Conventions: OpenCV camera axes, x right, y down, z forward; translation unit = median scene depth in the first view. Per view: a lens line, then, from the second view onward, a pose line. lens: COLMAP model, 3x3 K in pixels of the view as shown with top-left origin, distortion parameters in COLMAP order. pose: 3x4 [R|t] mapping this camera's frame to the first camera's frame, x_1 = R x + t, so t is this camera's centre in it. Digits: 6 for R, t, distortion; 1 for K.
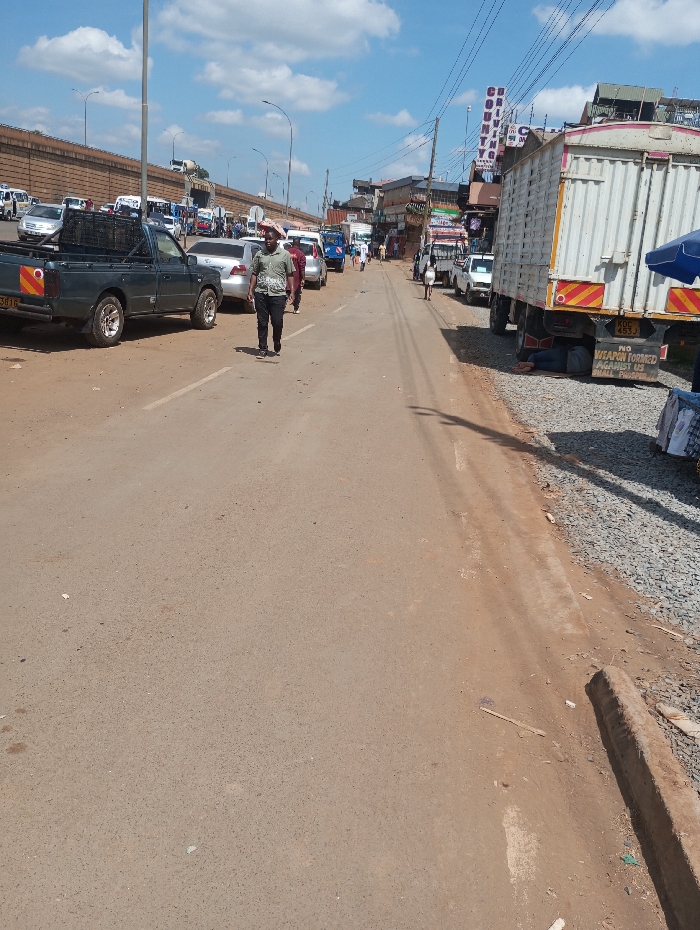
lens RADIAL K [[784.3, 0, 350.0], [0, 784.3, 465.0], [0, 0, 1]] dist [0.095836, -0.100033]
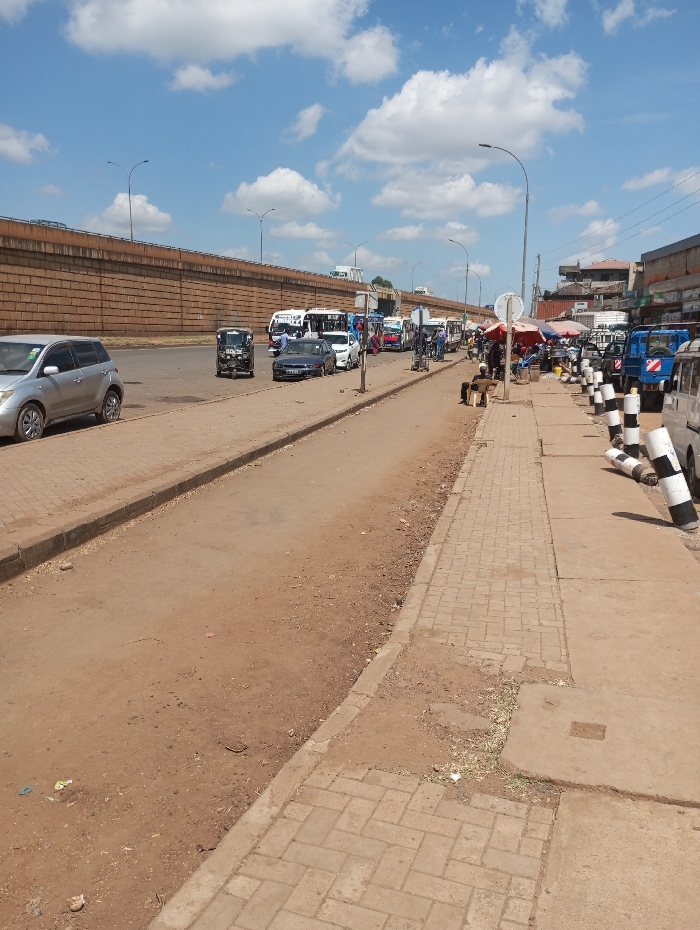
lens RADIAL K [[784.2, 0, 350.0], [0, 784.2, 465.0], [0, 0, 1]] dist [0.100340, 0.003749]
pose [[0.970261, -0.059791, -0.234562, -0.052576], [0.030437, 0.991458, -0.126822, -0.085860], [0.240141, 0.115911, 0.963793, 0.273620]]
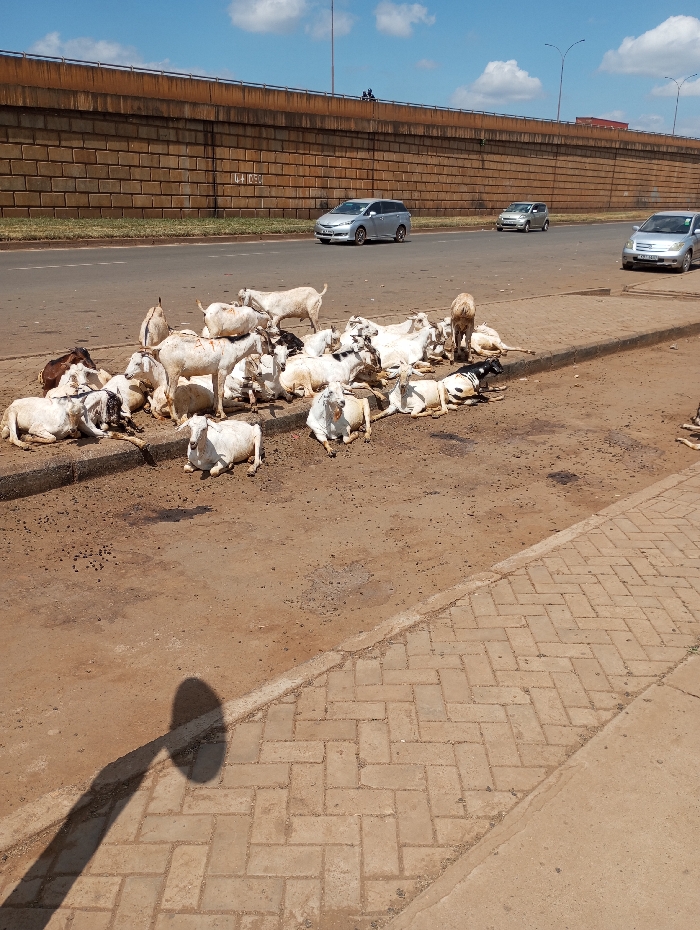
lens RADIAL K [[784.3, 0, 350.0], [0, 784.3, 465.0], [0, 0, 1]] dist [0.095836, -0.100033]
pose [[0.793969, 0.093781, -0.600681, -0.067933], [-0.094136, 0.995079, 0.030928, -0.043720], [0.600626, 0.031990, 0.798890, 0.120901]]
